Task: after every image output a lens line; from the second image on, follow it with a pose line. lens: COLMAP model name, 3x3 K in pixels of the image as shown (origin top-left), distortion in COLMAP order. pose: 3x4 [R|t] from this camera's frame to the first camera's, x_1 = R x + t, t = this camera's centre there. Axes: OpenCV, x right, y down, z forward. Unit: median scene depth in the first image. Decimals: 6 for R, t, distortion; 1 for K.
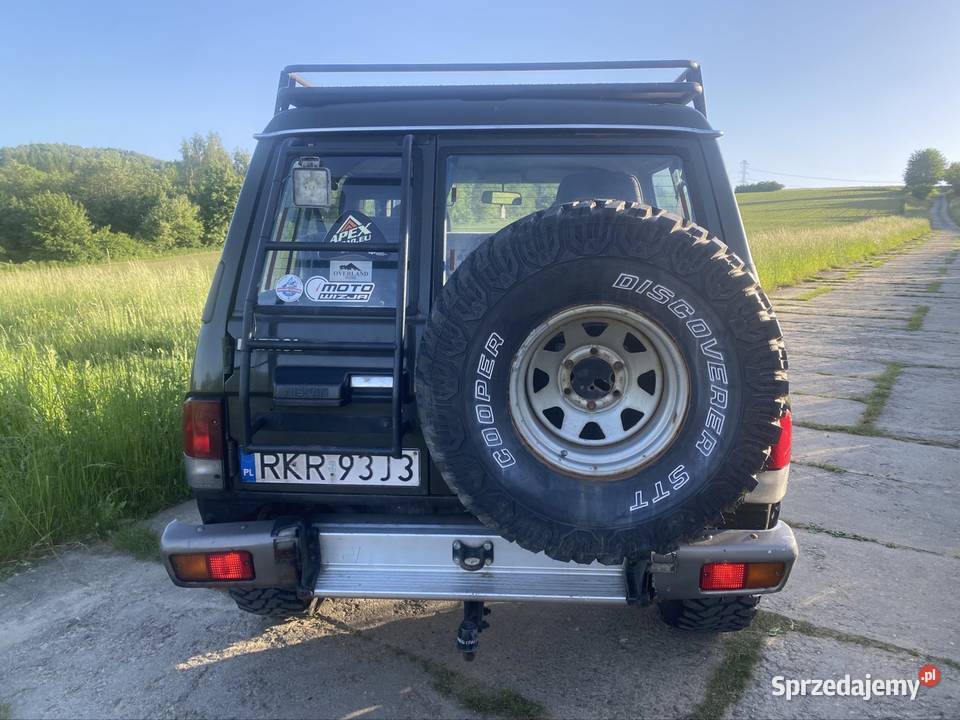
lens RADIAL K [[749.7, 0, 478.7], [0, 749.7, 331.5], [0, 0, 1]] dist [0.011562, -0.001080]
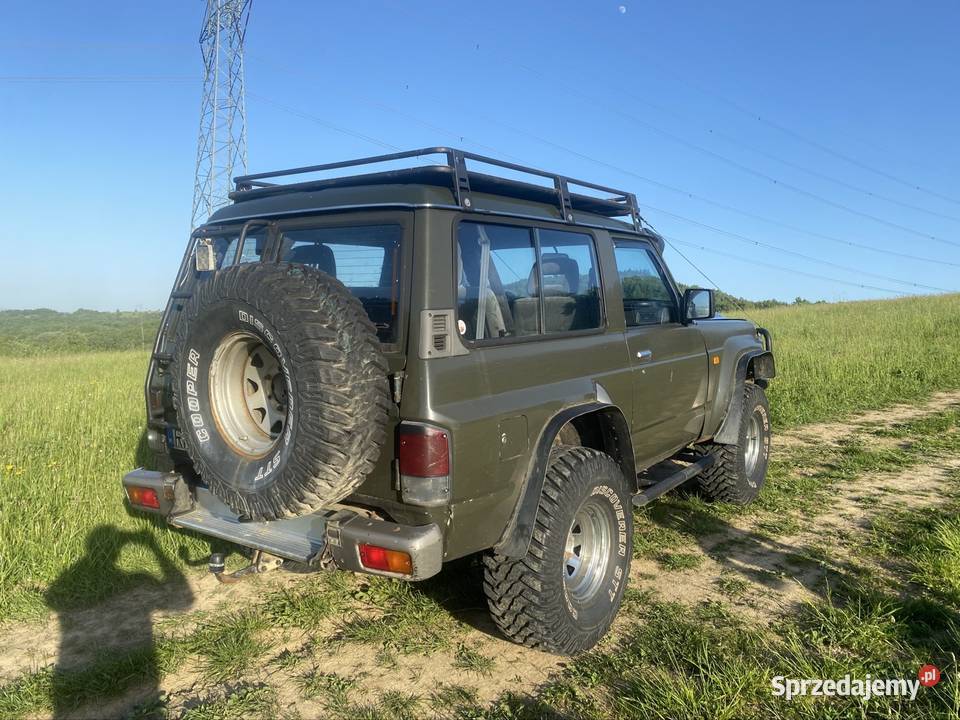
lens RADIAL K [[759.0, 0, 496.0], [0, 759.0, 358.7], [0, 0, 1]] dist [0.014528, -0.000403]
pose [[0.858987, 0.048436, -0.509701, 1.108745], [-0.073478, 0.996872, -0.029100, 0.016328], [0.506697, 0.062448, 0.859859, -0.009886]]
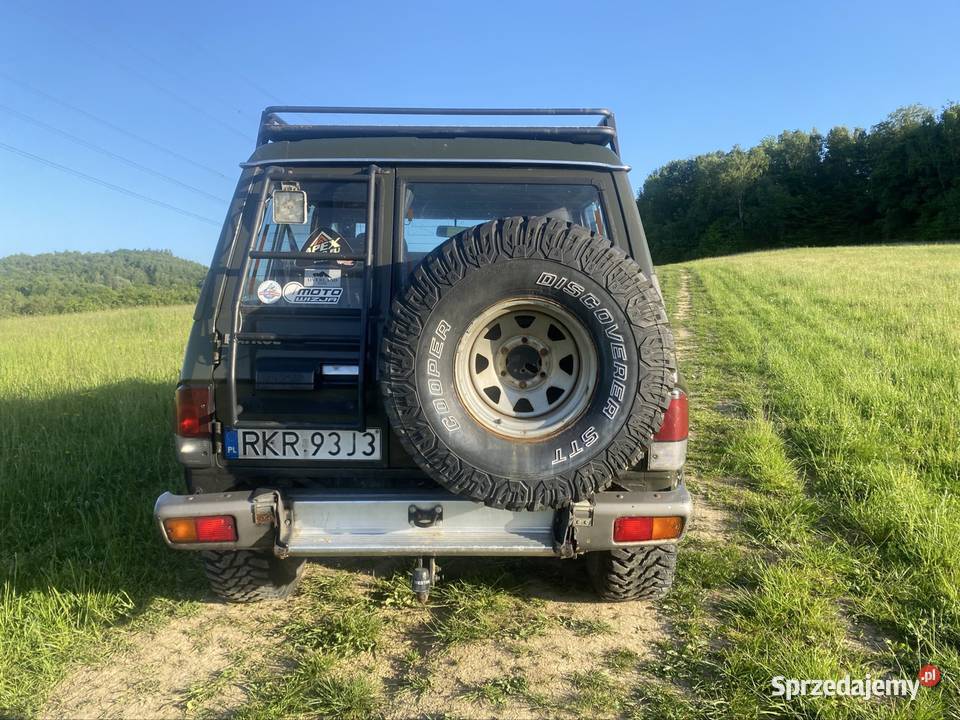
lens RADIAL K [[759.0, 0, 496.0], [0, 759.0, 358.7], [0, 0, 1]] dist [0.014528, -0.000403]
pose [[0.996740, 0.001700, 0.080658, 0.005723], [0.000795, 0.999523, -0.030887, 0.086156], [-0.080672, 0.030851, 0.996263, -0.215786]]
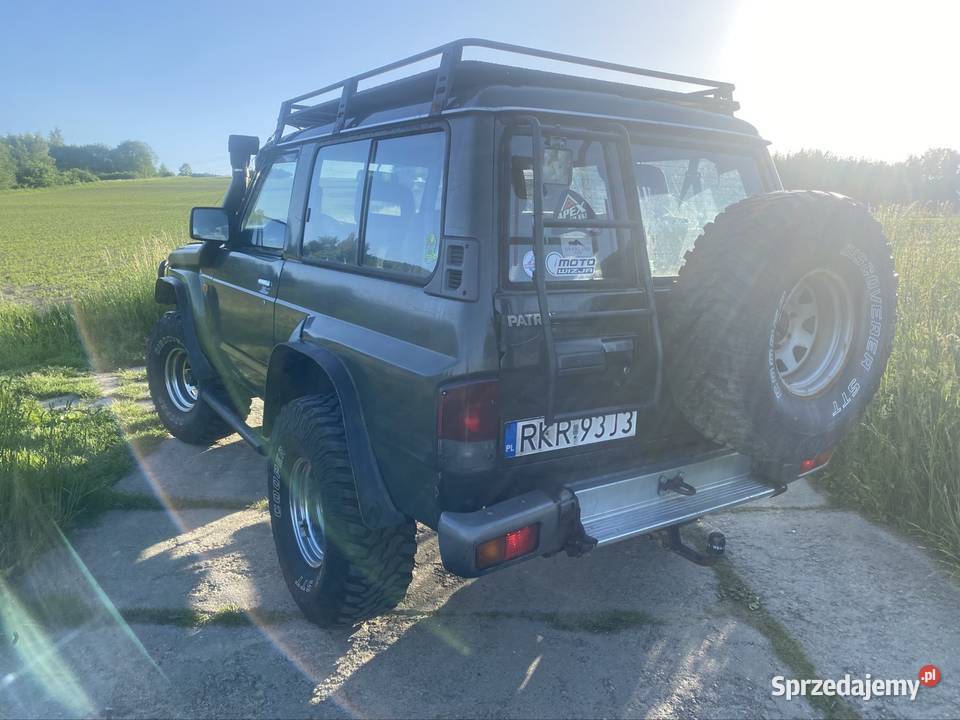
lens RADIAL K [[749.7, 0, 478.7], [0, 749.7, 331.5], [0, 0, 1]] dist [0.011562, -0.001080]
pose [[0.812982, -0.071765, 0.577850, -0.940703], [0.061764, 0.997406, 0.036975, -0.008081], [-0.579004, 0.005630, 0.815305, 0.212619]]
